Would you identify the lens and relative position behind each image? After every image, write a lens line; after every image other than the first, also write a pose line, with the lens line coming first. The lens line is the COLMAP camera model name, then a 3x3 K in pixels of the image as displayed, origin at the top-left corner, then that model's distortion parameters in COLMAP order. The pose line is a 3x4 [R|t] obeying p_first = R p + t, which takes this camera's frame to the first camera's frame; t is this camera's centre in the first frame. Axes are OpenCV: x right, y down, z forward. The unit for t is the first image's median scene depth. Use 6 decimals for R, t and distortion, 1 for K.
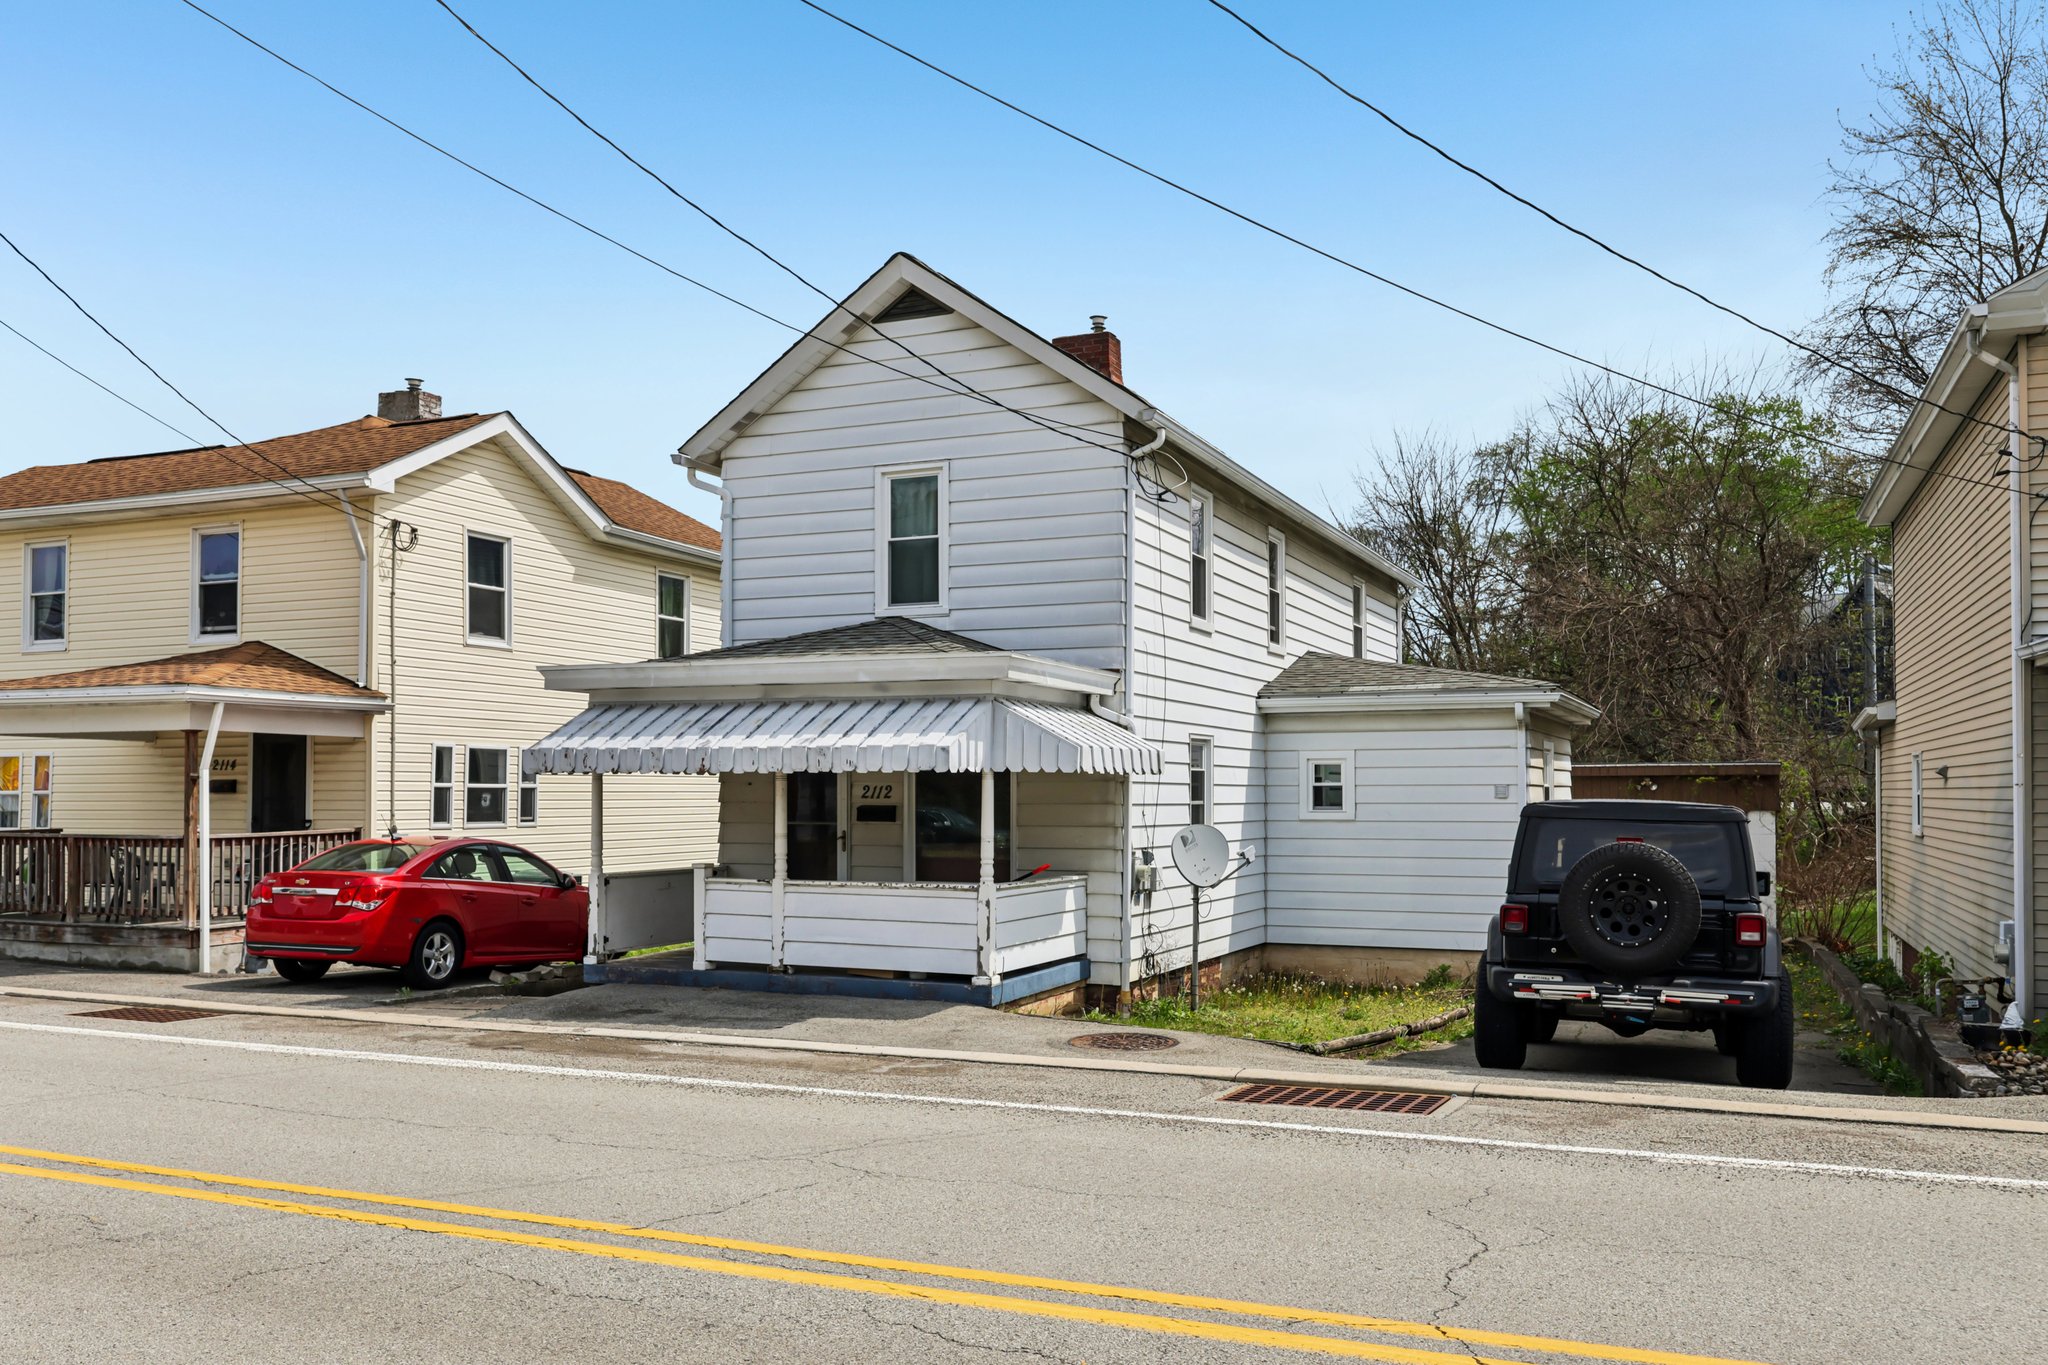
lens RADIAL K [[1655.1, 0, 1022.7], [0, 1655.1, 769.1], [0, 0, 1]] dist [-0.007364, -0.001581]
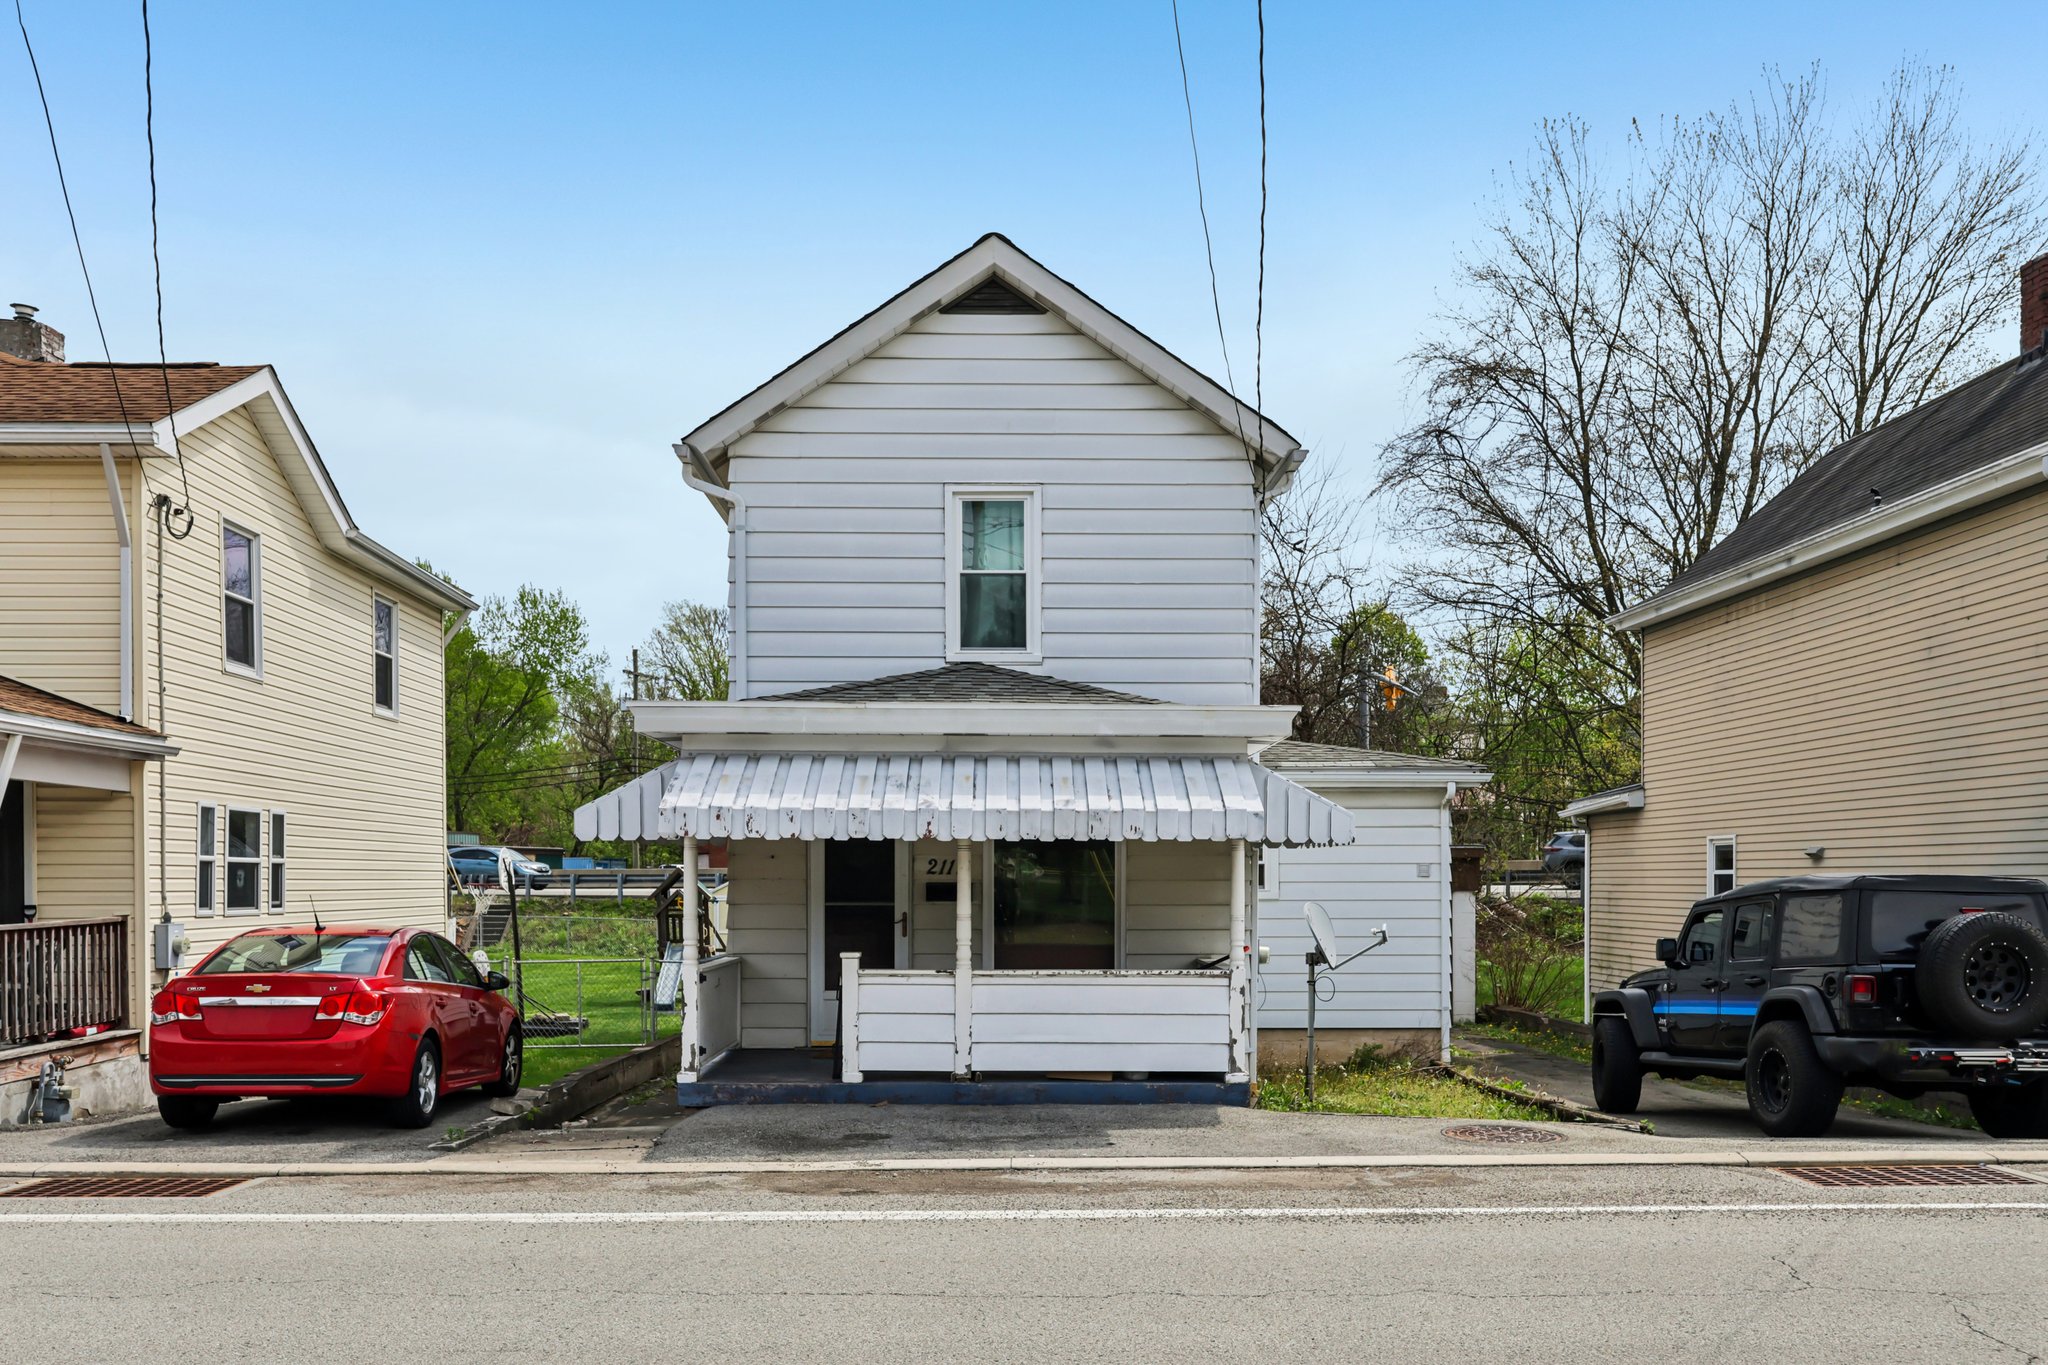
lens RADIAL K [[1689.3, 0, 1022.2], [0, 1689.3, 911.1], [0, 0, 1]] dist [-0.002522, 0.007679]
pose [[0.909403, -0.006810, 0.415861, -0.418962], [-0.006597, 0.999504, 0.030793, 0.009592], [-0.415865, -0.030747, 0.908907, 0.189611]]
